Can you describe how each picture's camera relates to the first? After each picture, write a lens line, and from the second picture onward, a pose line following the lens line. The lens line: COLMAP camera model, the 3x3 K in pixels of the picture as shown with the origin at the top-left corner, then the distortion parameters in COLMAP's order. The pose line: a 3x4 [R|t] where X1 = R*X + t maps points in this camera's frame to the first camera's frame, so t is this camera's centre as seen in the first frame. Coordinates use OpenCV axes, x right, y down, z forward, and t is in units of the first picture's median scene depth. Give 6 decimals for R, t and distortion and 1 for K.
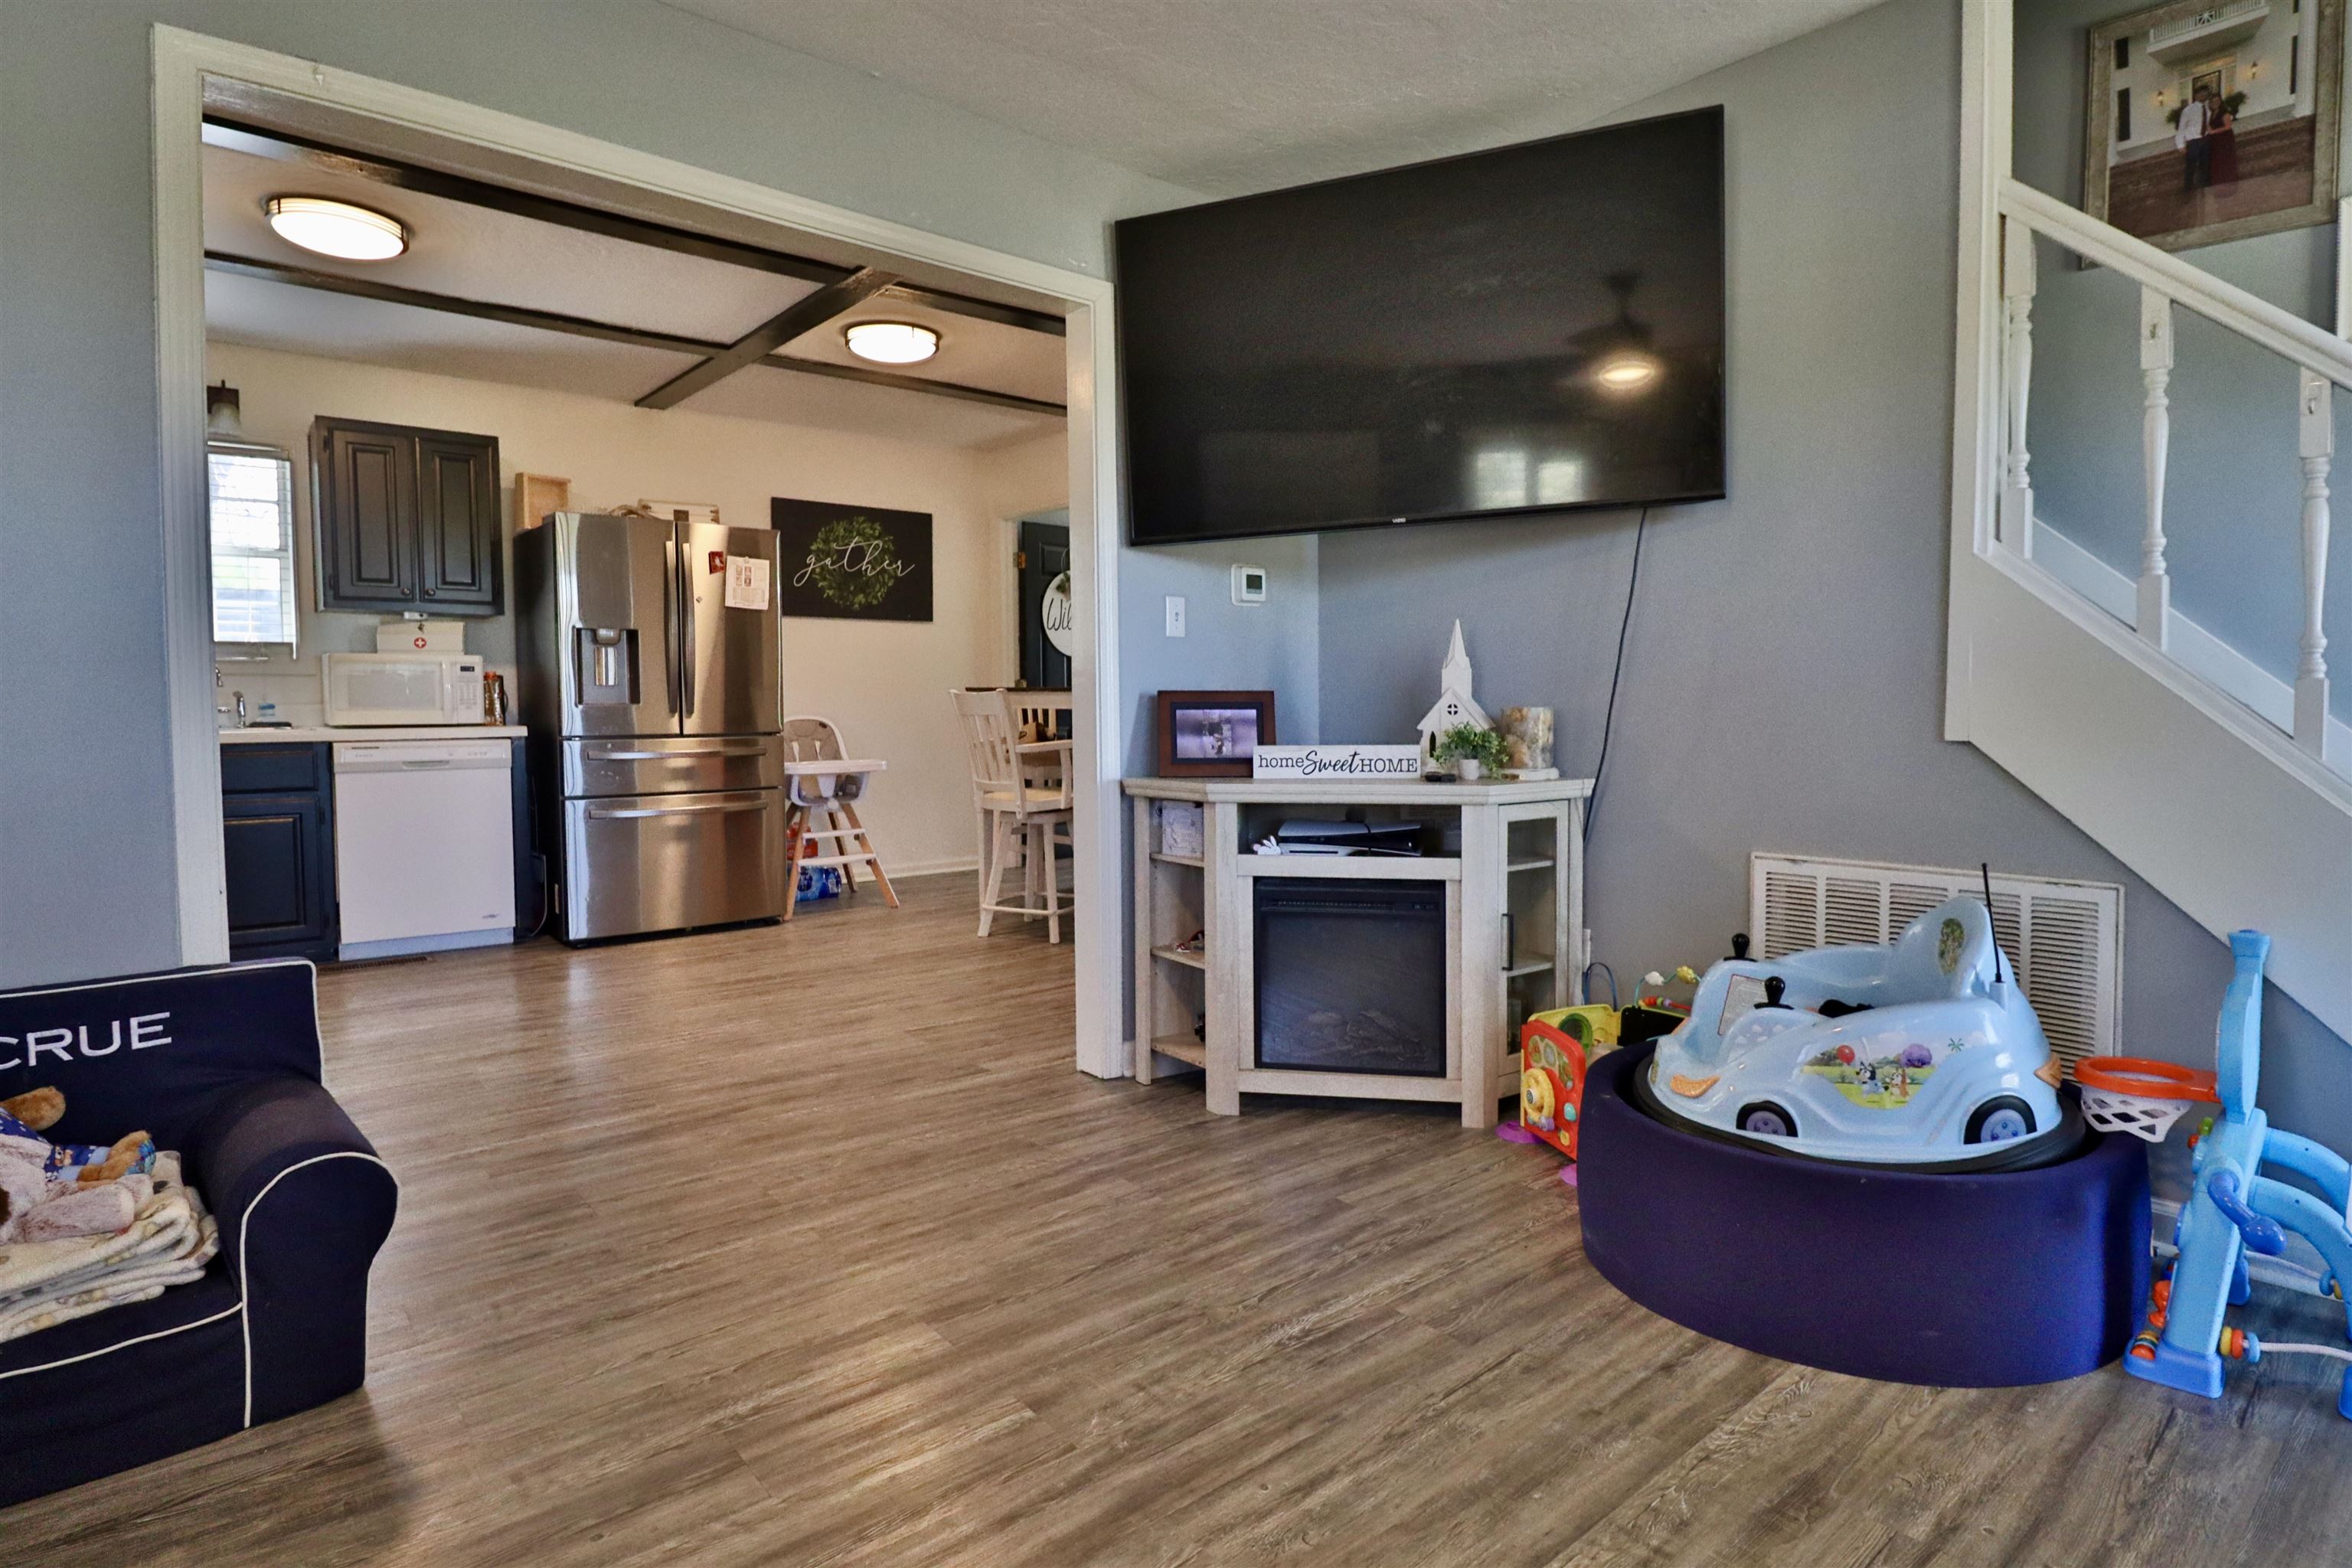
lens RADIAL K [[1212.5, 0, 1189.4], [0, 1212.5, 763.7], [0, 0, 1]] dist [0.000171, -0.013690]
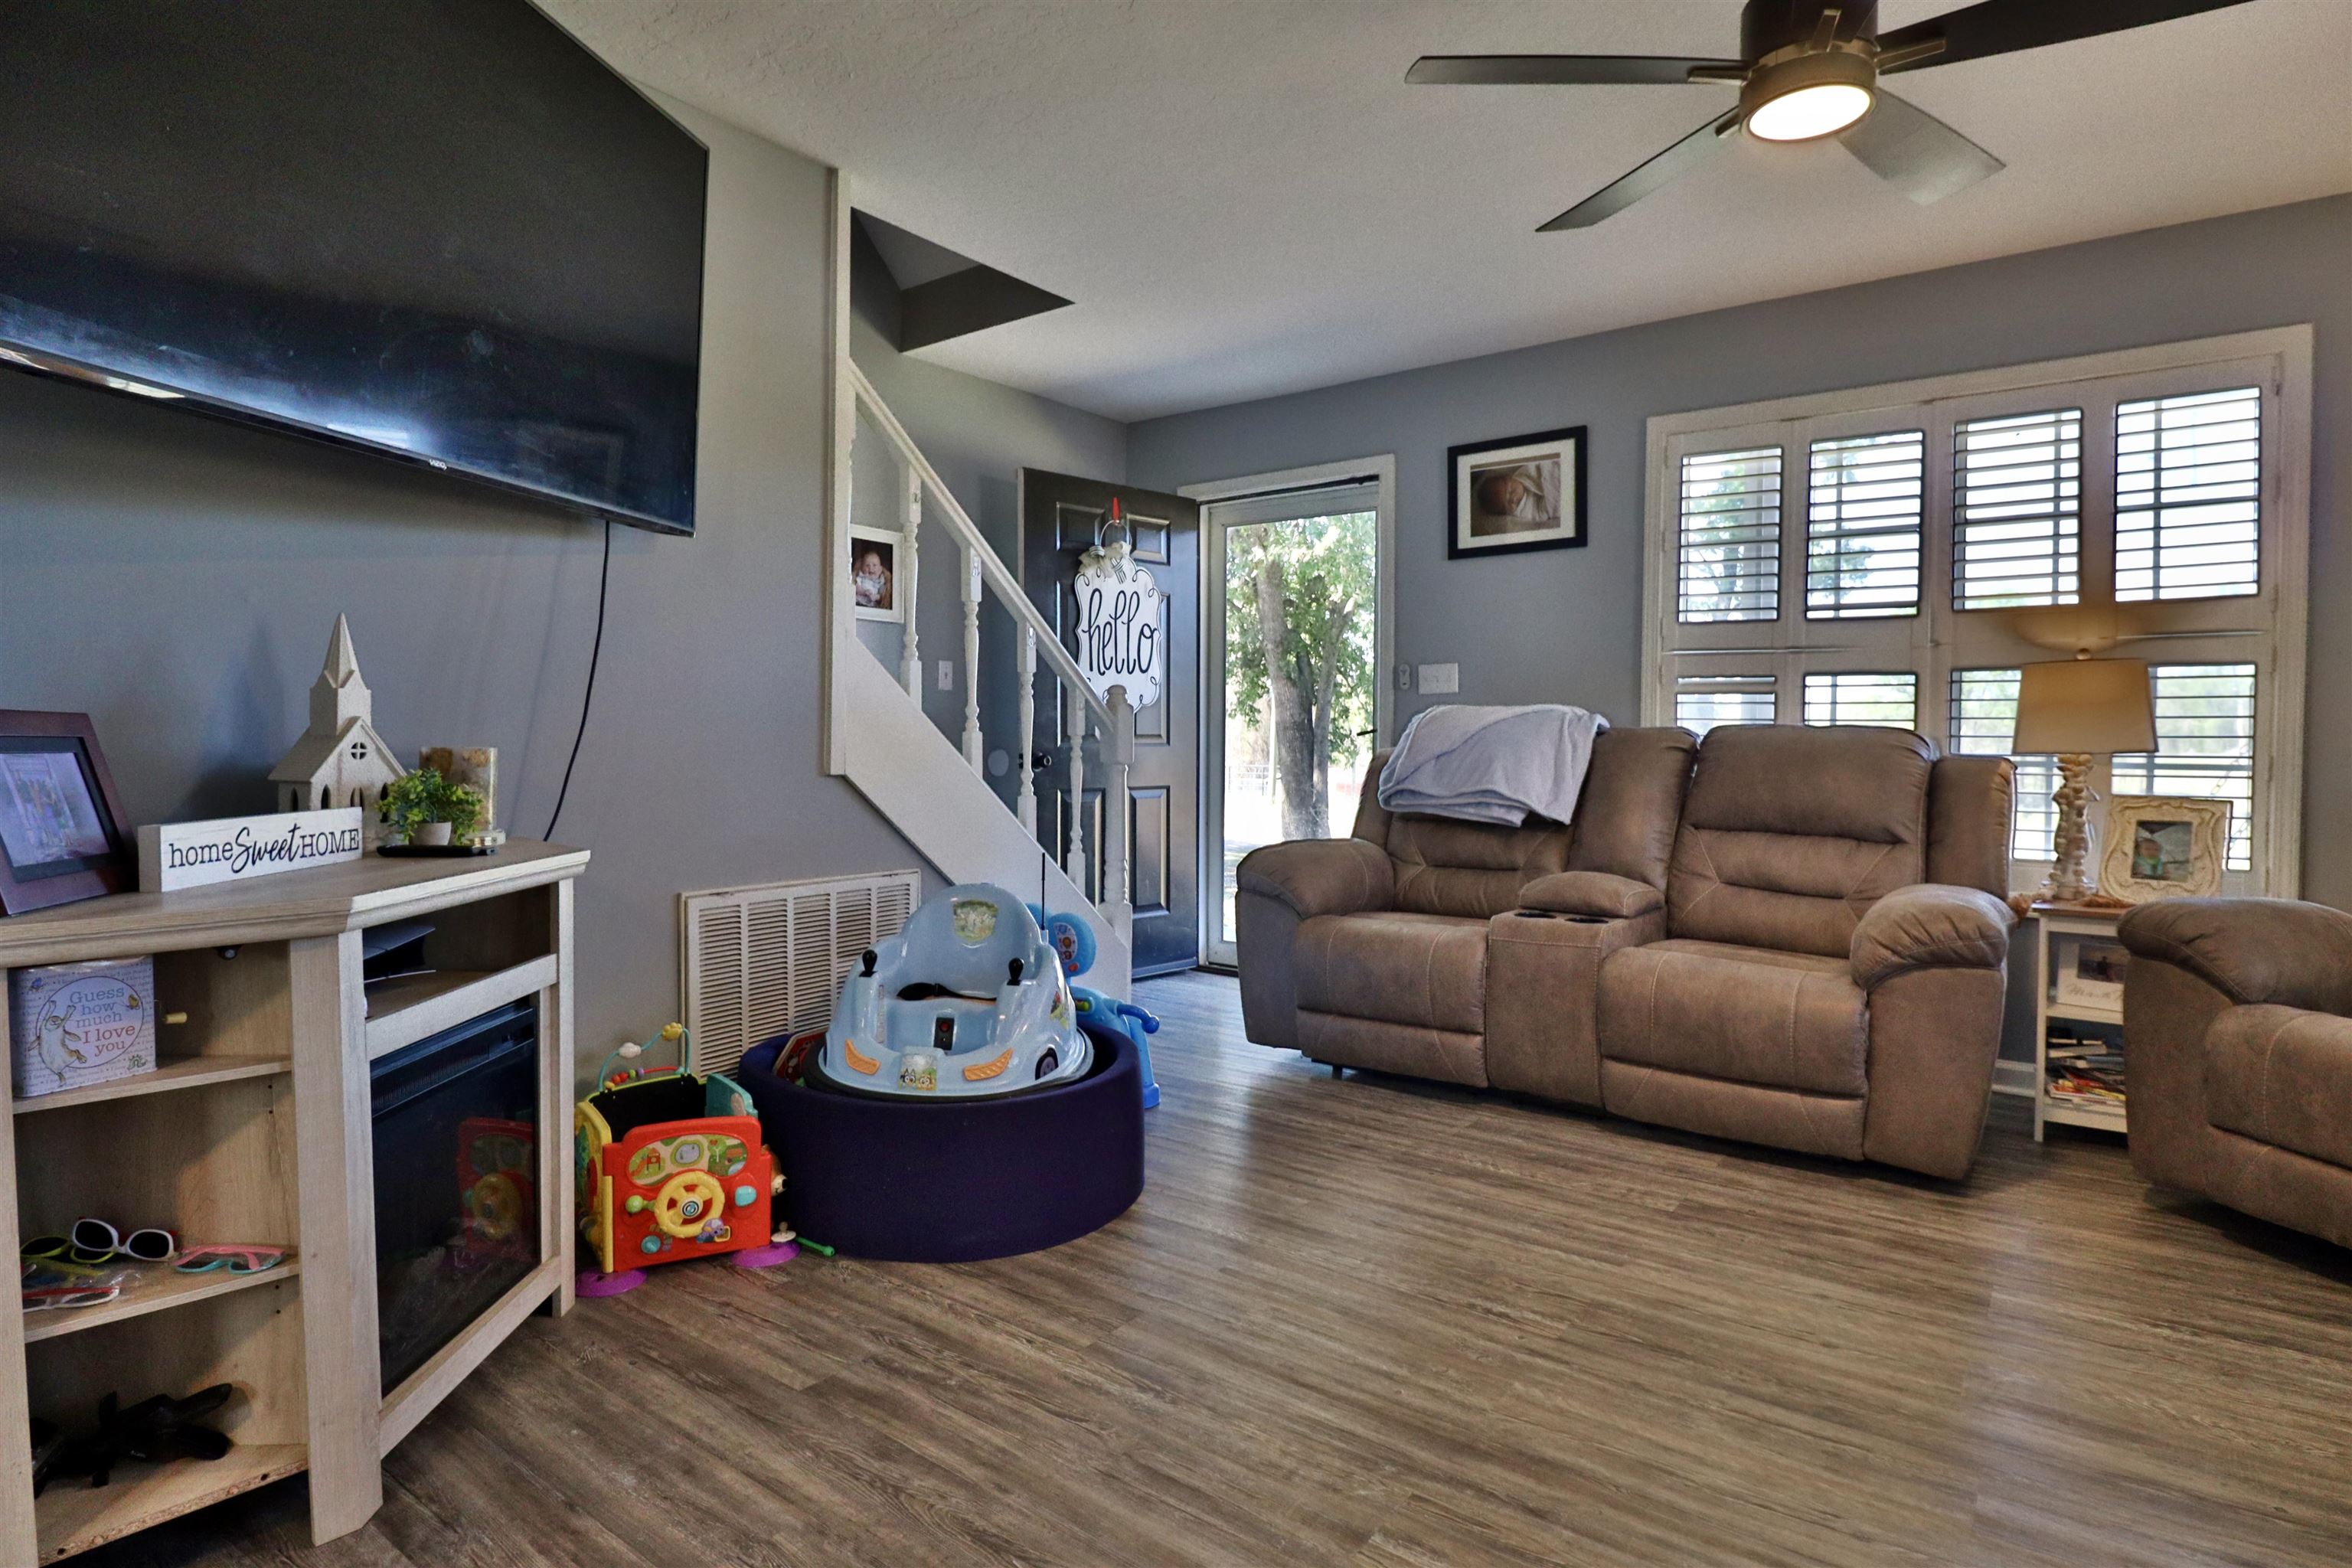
lens RADIAL K [[1212.5, 0, 1198.9], [0, 1212.5, 759.0], [0, 0, 1]] dist [0.000171, -0.013690]
pose [[-0.228941, -0.009766, 0.973391, -0.650257], [0.041861, 0.998926, 0.019867, -0.042579], [-0.972540, 0.045295, -0.228286, 0.876544]]
